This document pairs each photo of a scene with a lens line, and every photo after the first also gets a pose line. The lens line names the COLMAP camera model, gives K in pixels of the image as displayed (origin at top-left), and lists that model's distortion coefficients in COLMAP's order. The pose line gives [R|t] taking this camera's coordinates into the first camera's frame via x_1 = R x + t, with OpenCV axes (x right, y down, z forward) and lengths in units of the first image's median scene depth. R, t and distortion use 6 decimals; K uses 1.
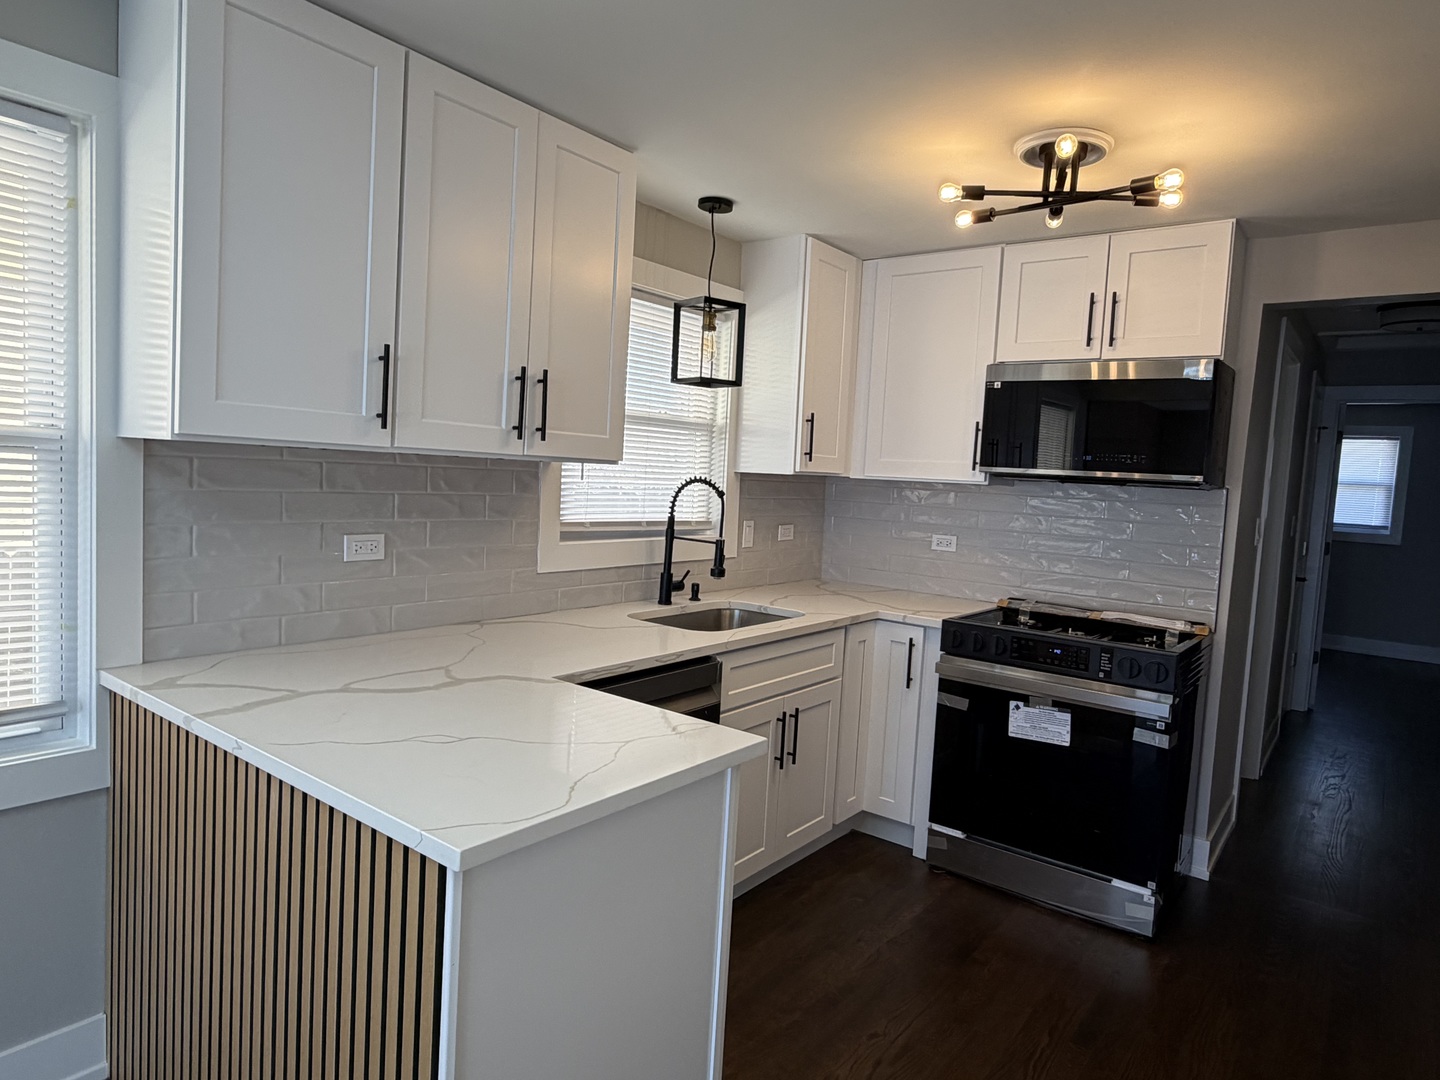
lens RADIAL K [[888.4, 0, 719.6], [0, 888.4, 532.2], [0, 0, 1]] dist [-0.000467, 0.000125]
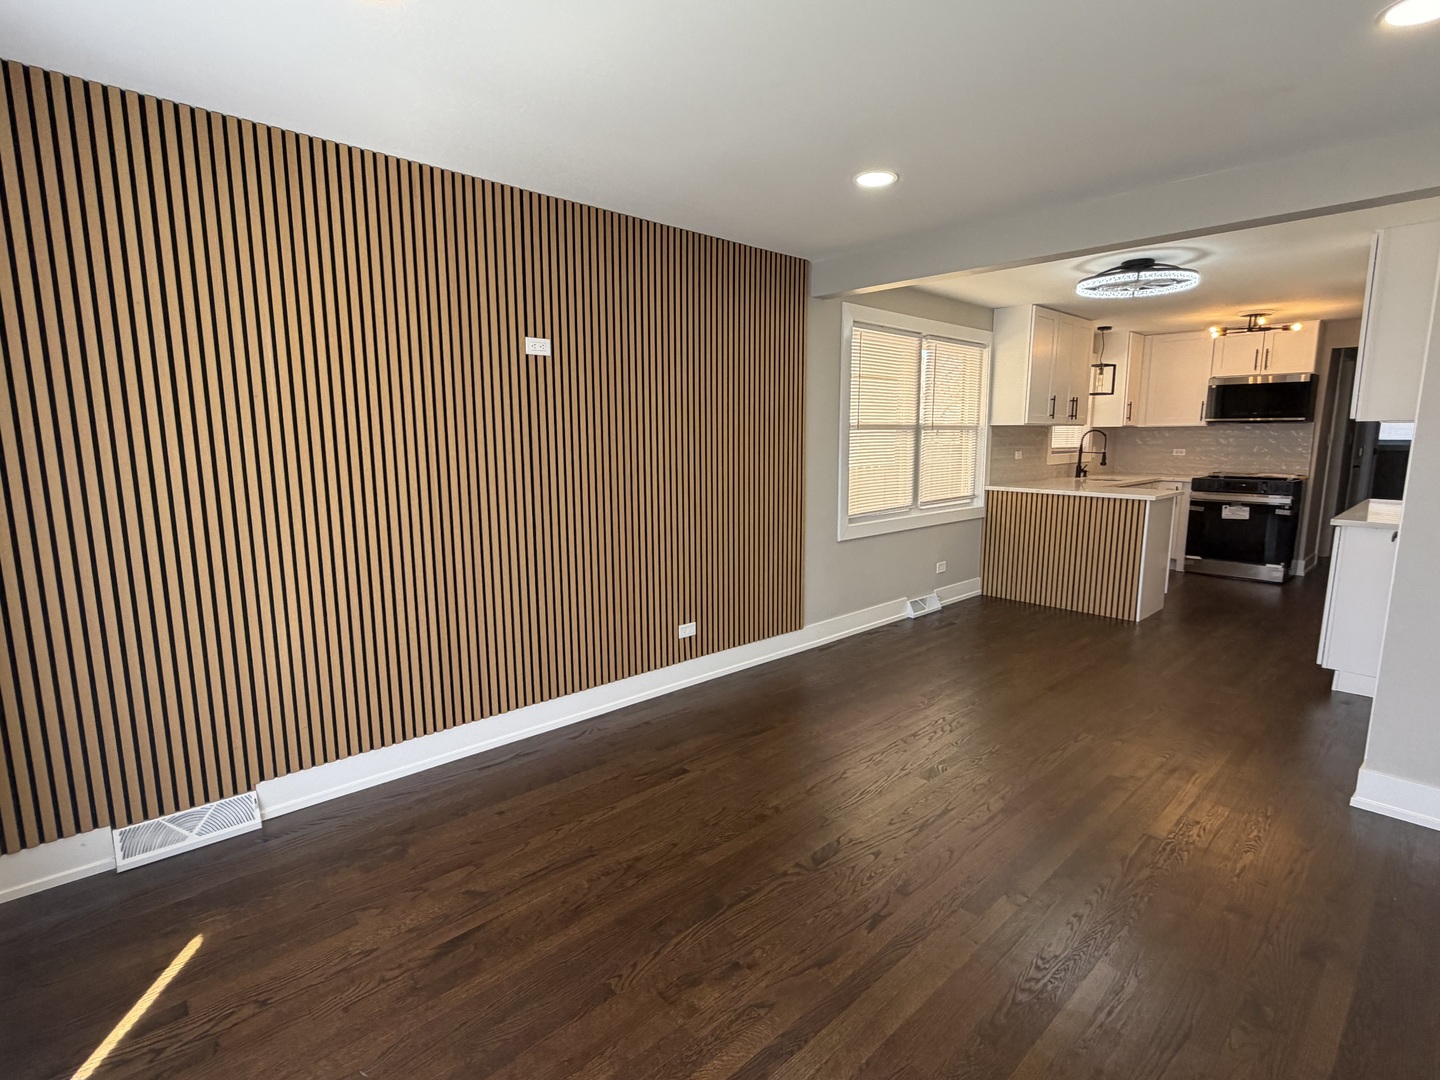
lens RADIAL K [[704.4, 0, 716.7], [0, 704.4, 542.6], [0, 0, 1]] dist [-0.000365, 0.000165]
pose [[0.982856, -0.029516, -0.181996, -0.781596], [0.043522, 0.996349, 0.073447, 0.075462], [0.179164, -0.080108, 0.980552, -1.357035]]
